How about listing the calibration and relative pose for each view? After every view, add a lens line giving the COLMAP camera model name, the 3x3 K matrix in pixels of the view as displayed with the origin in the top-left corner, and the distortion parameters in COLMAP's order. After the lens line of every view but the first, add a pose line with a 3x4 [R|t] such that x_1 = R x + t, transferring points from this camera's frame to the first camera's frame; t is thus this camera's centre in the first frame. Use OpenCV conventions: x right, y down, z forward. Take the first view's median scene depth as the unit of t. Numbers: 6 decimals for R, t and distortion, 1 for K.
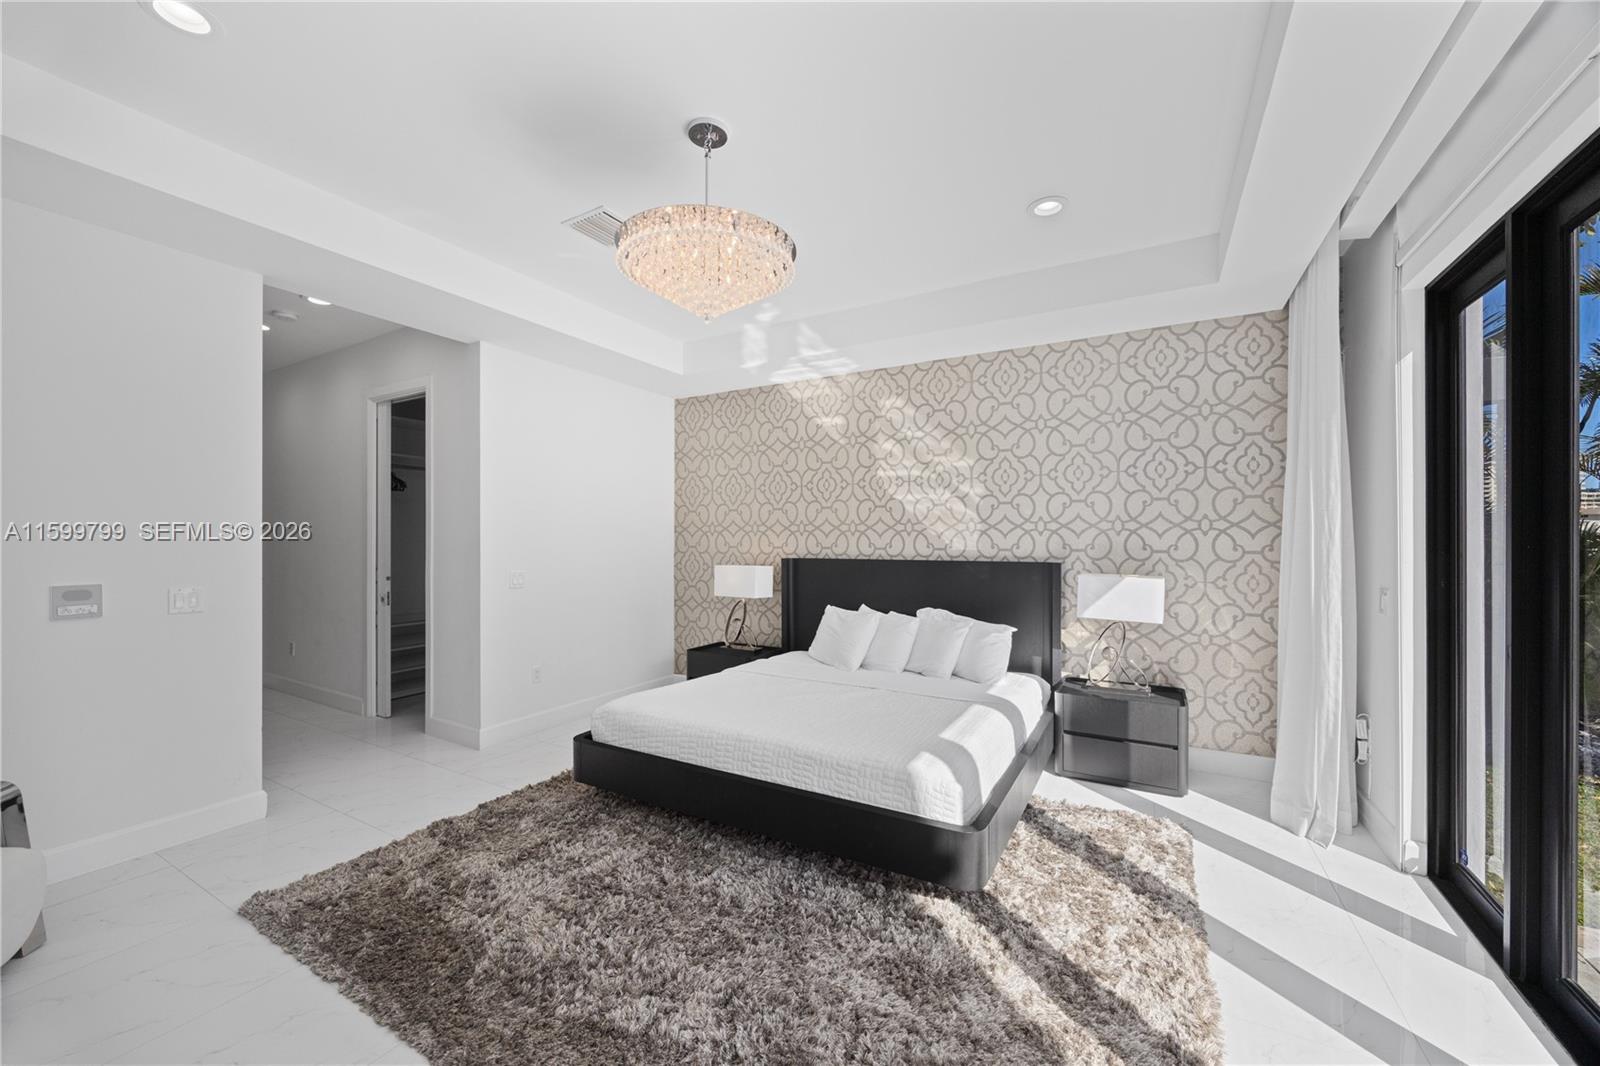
lens RADIAL K [[617.1, 0, 794.9], [0, 617.1, 532.2], [0, 0, 1]] dist [-0.005577, 0.000690]
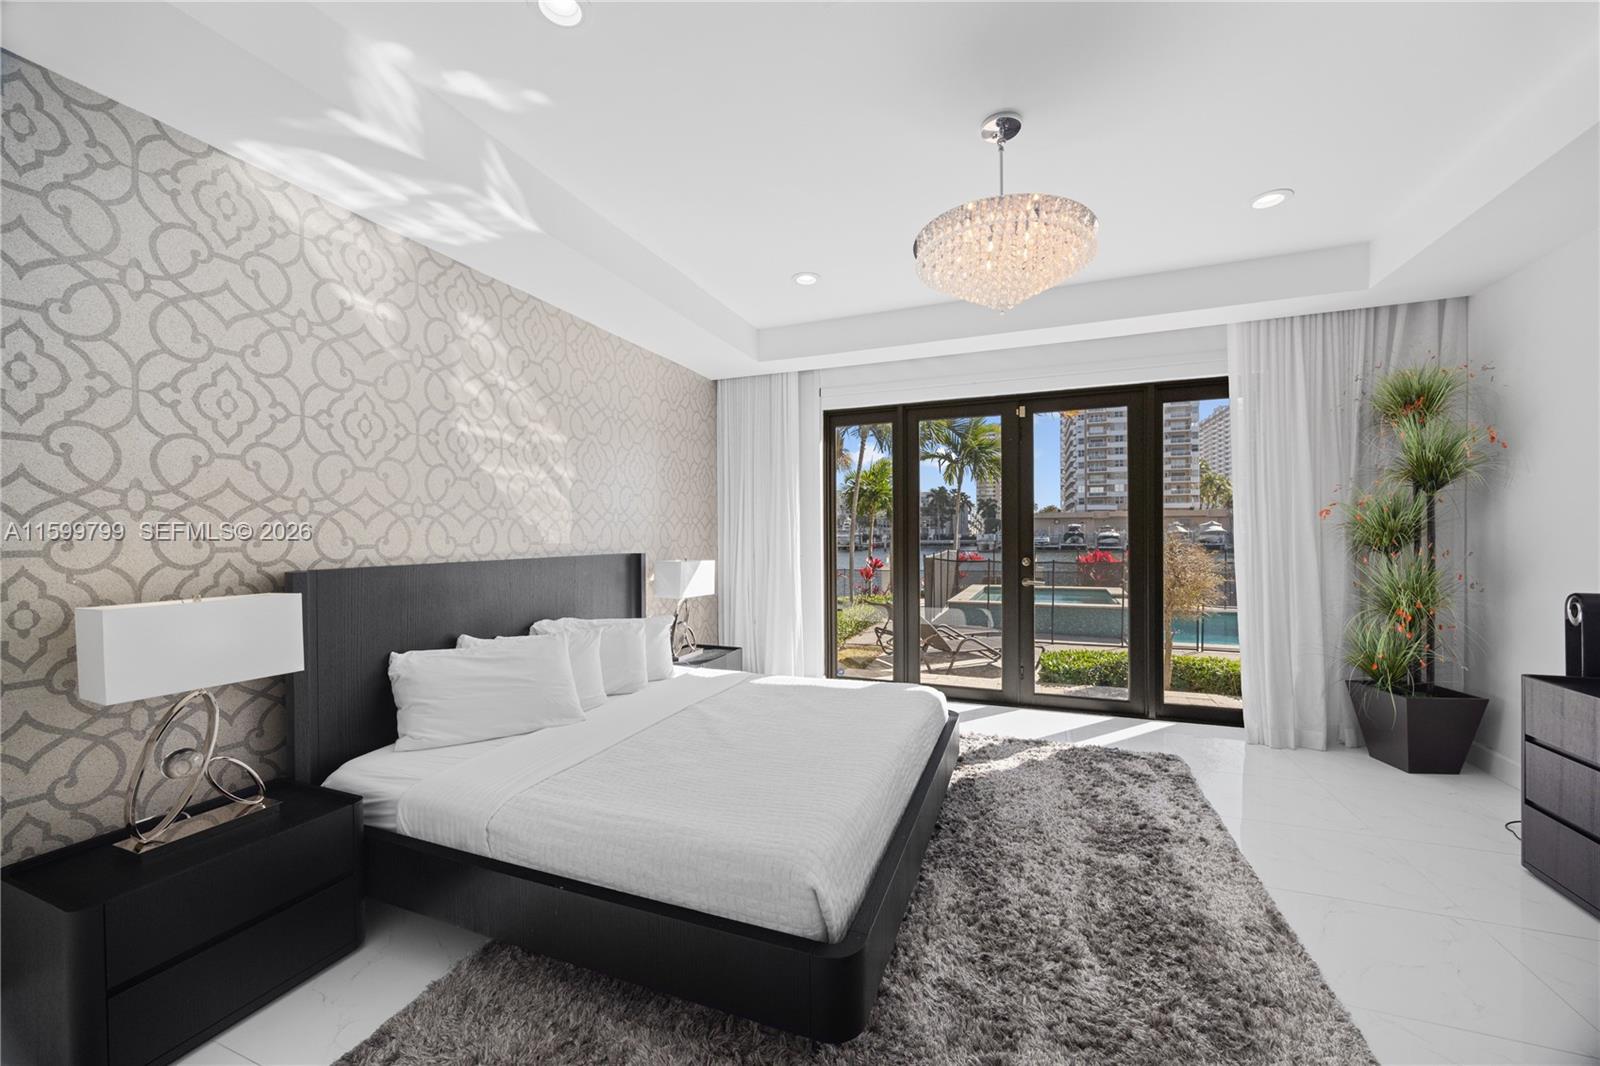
lens RADIAL K [[617.1, 0, 798.1], [0, 617.1, 538.5], [0, 0, 1]] dist [-0.005577, 0.000690]
pose [[-0.162016, -0.003862, 0.986781, -0.558633], [-0.005377, 0.999981, 0.003031, 0.016303], [-0.986773, -0.004815, -0.162034, 0.774073]]
